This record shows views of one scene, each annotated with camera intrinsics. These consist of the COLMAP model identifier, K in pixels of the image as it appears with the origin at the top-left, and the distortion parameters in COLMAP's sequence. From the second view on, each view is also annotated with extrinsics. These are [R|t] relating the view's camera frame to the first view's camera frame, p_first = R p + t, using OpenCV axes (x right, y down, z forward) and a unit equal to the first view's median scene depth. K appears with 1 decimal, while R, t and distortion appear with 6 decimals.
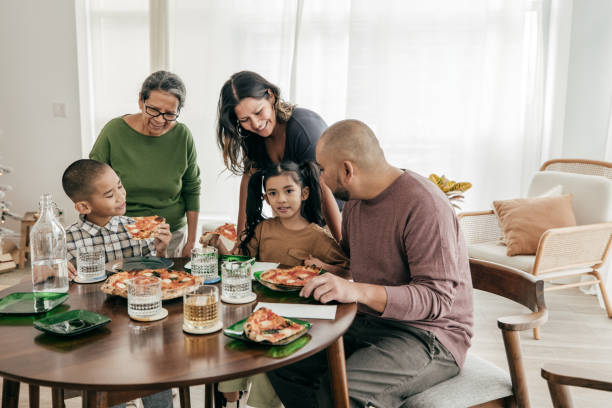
lens RADIAL K [[605.0, 0, 306.0], [0, 605.0, 204.0], [0, 0, 1]] dist [0.013020, 0.004328]
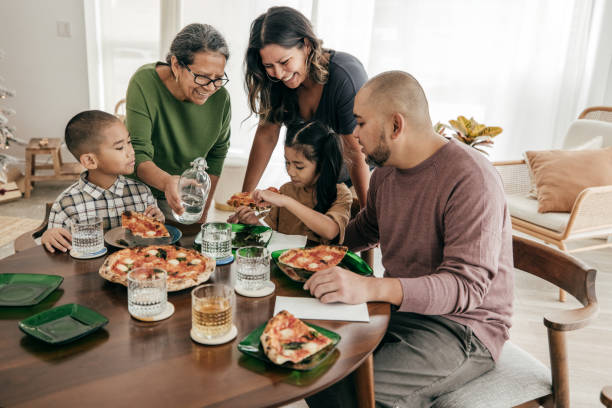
lens RADIAL K [[605.0, 0, 306.0], [0, 605.0, 204.0], [0, 0, 1]] dist [0.013020, 0.004328]
pose [[0.999064, 0.040409, -0.015450, -0.025754], [-0.038015, 0.990477, 0.132324, -0.076874], [0.020650, -0.131612, 0.991086, 0.132459]]
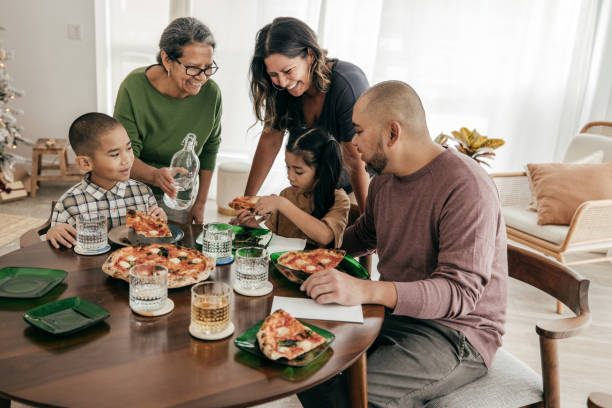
lens RADIAL K [[605.0, 0, 306.0], [0, 605.0, 204.0], [0, 0, 1]] dist [0.013020, 0.004328]
pose [[0.997539, 0.066573, -0.021996, -0.019233], [-0.063493, 0.990820, 0.119352, -0.073395], [0.029739, -0.117662, 0.992608, 0.110354]]
